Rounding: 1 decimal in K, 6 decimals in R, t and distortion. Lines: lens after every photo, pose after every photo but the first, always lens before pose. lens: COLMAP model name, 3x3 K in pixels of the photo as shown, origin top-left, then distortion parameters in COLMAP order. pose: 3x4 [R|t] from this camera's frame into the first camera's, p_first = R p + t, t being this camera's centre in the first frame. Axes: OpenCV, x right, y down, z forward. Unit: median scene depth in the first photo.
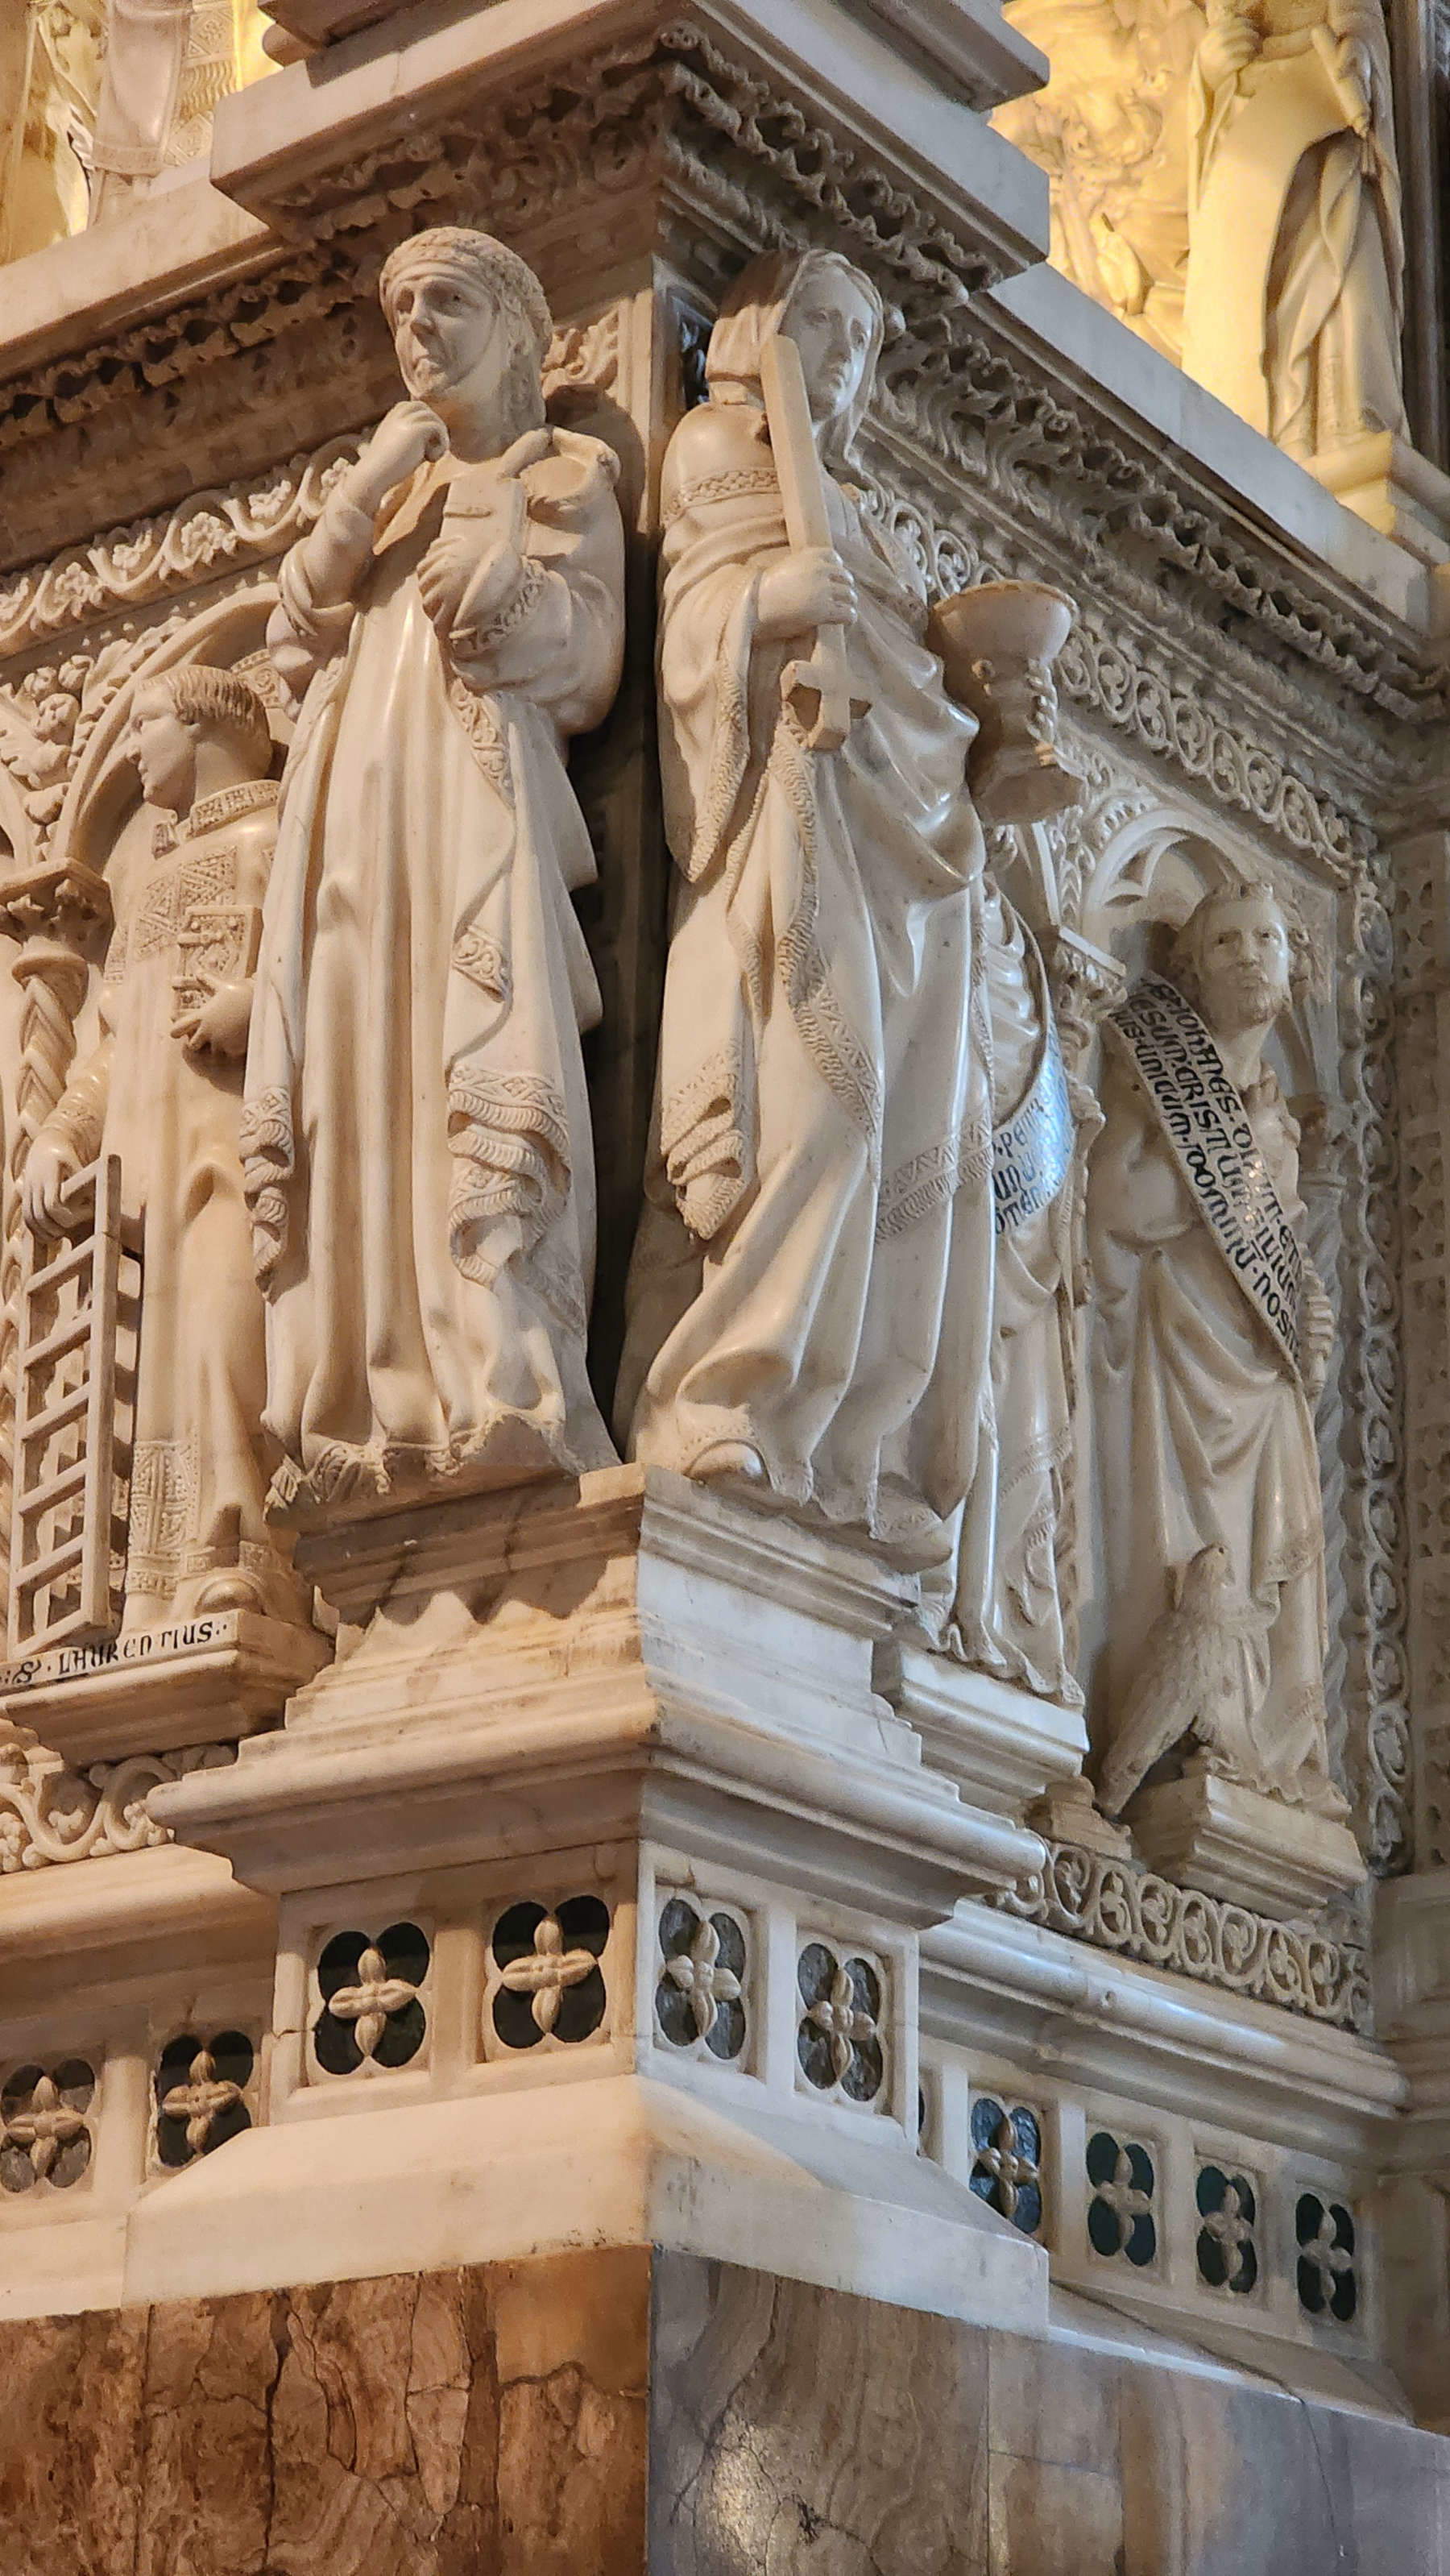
lens RADIAL K [[4966.1, 0, 726.6], [0, 4966.1, 1167.9], [0, 0, 1]] dist [-0.316273, 5.211110]
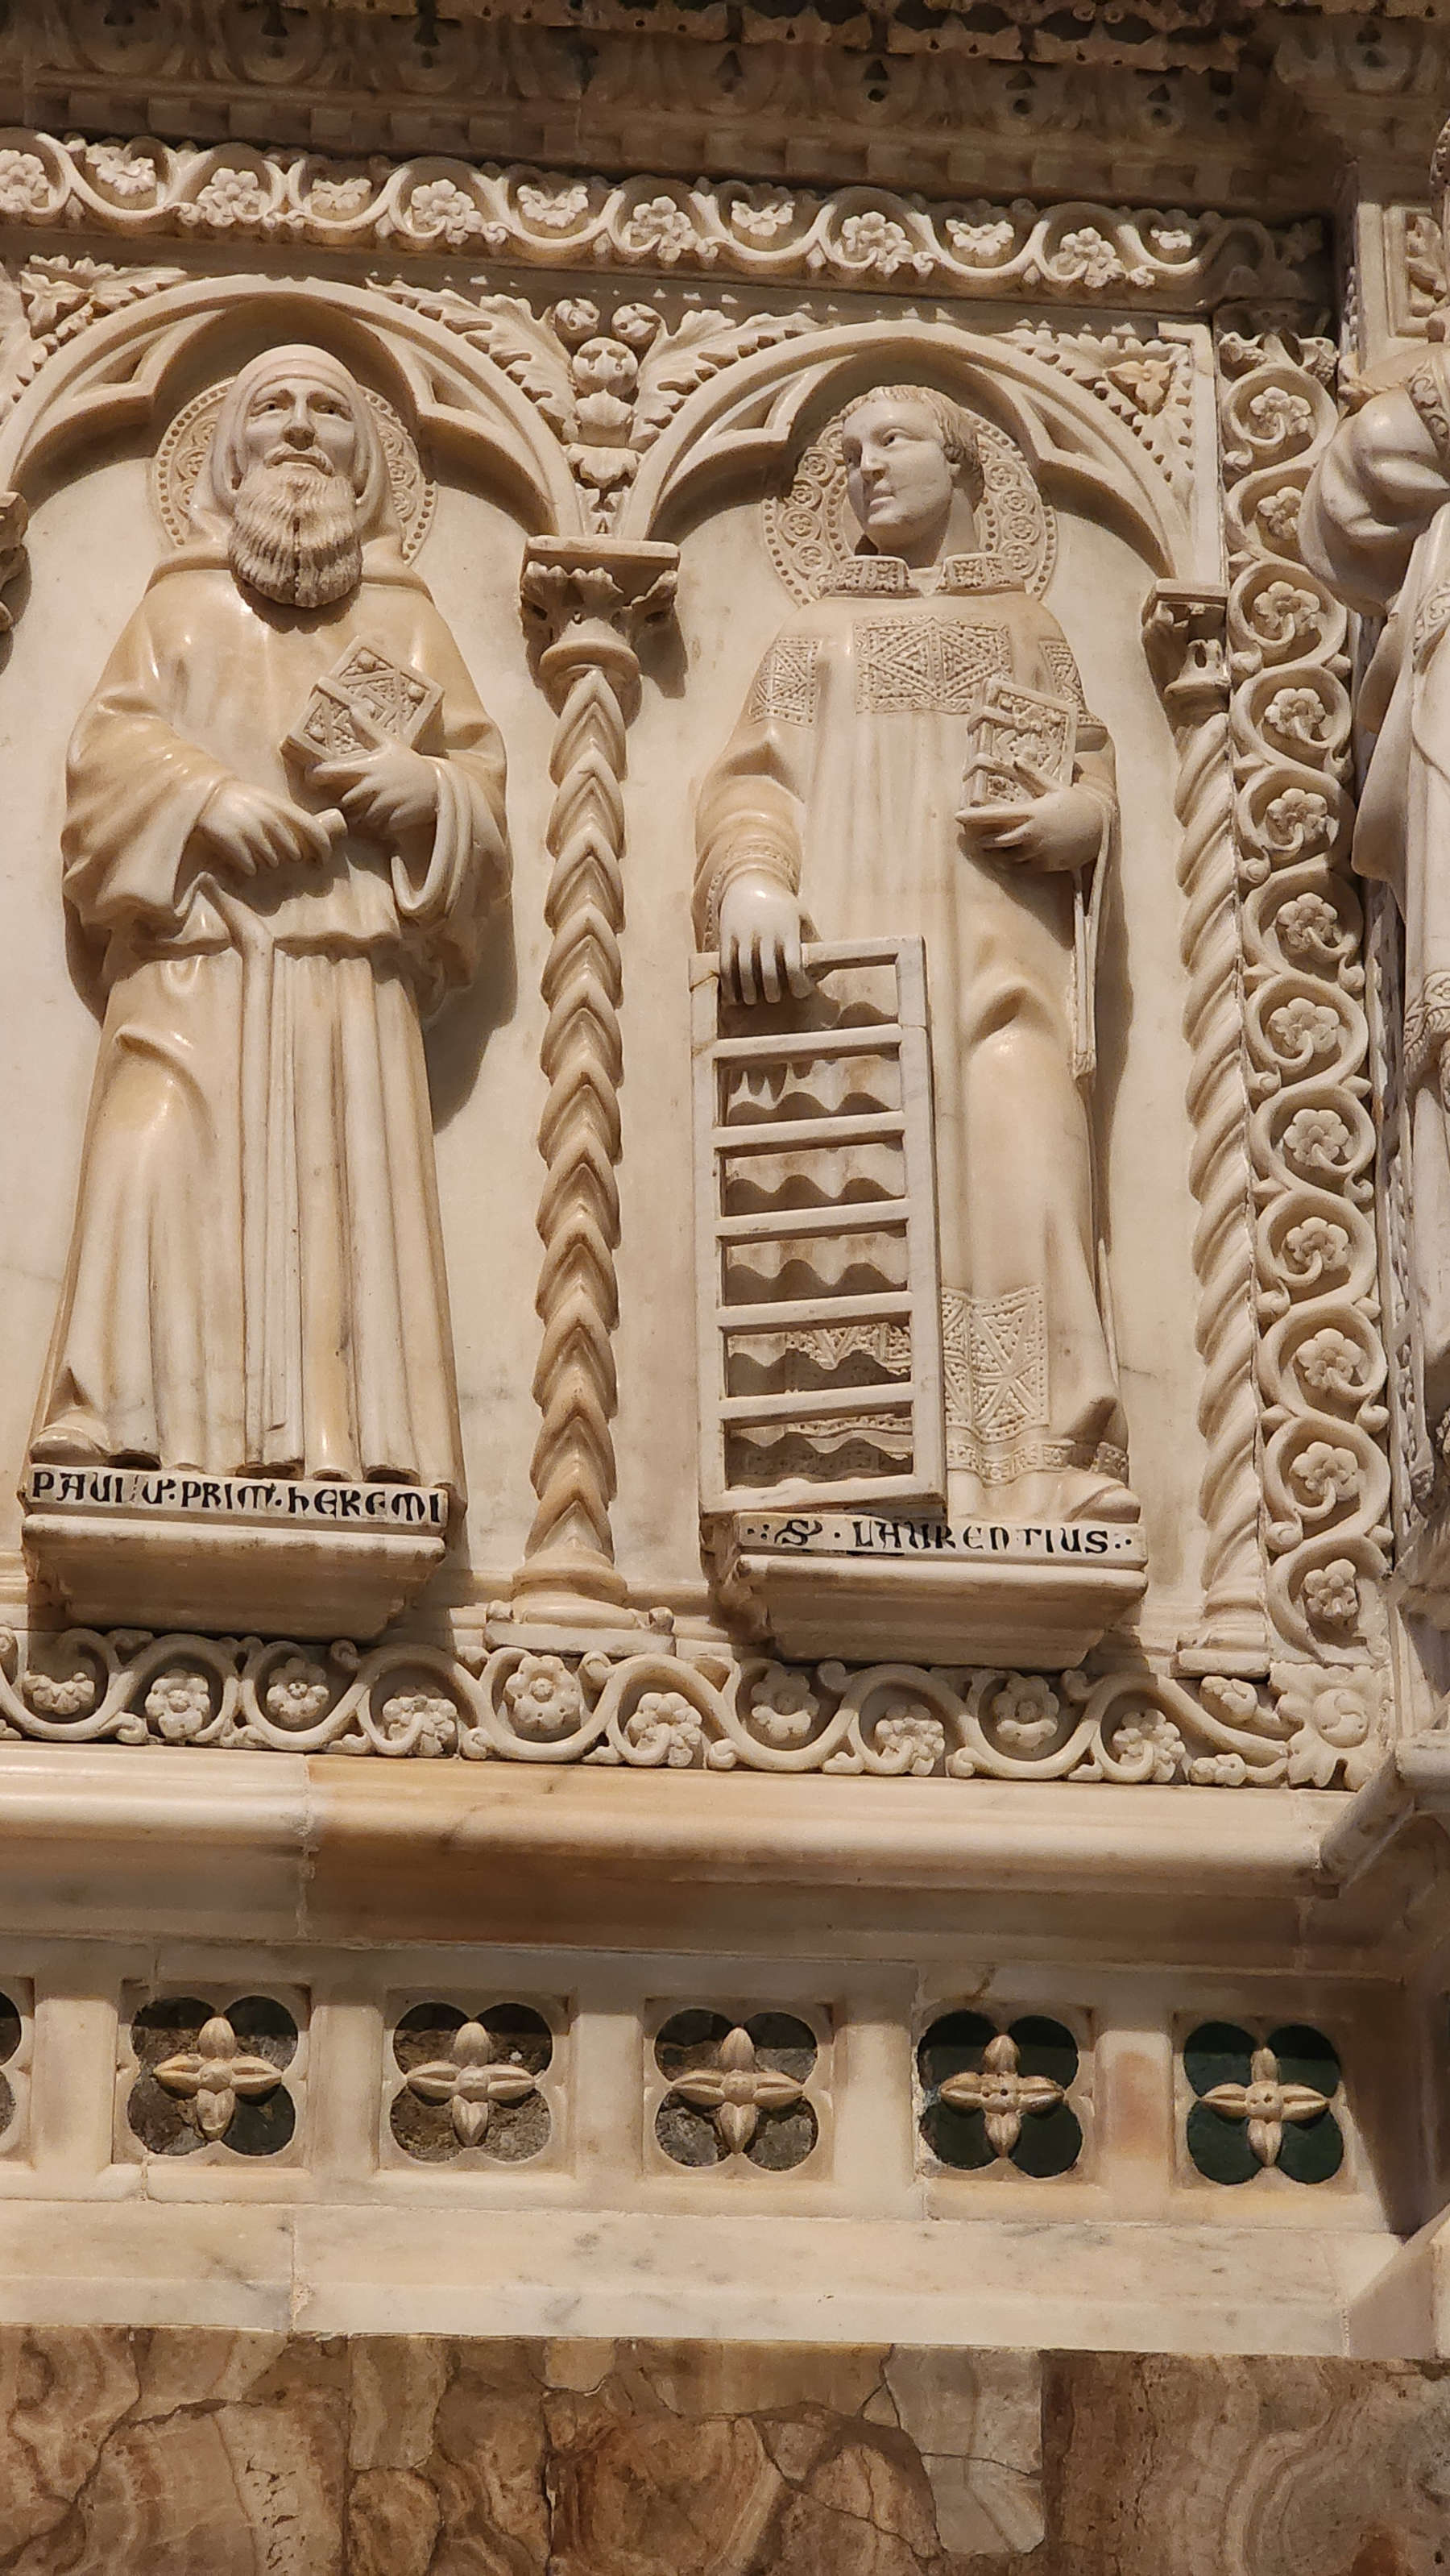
lens RADIAL K [[4966.1, 0, 726.6], [0, 4966.1, 1167.9], [0, 0, 1]] dist [-0.316273, 5.211110]
pose [[0.697951, 0.266173, 0.664843, -0.683637], [-0.245239, 0.961066, -0.127316, 0.146779], [-0.672846, -0.074185, 0.736053, 0.408918]]
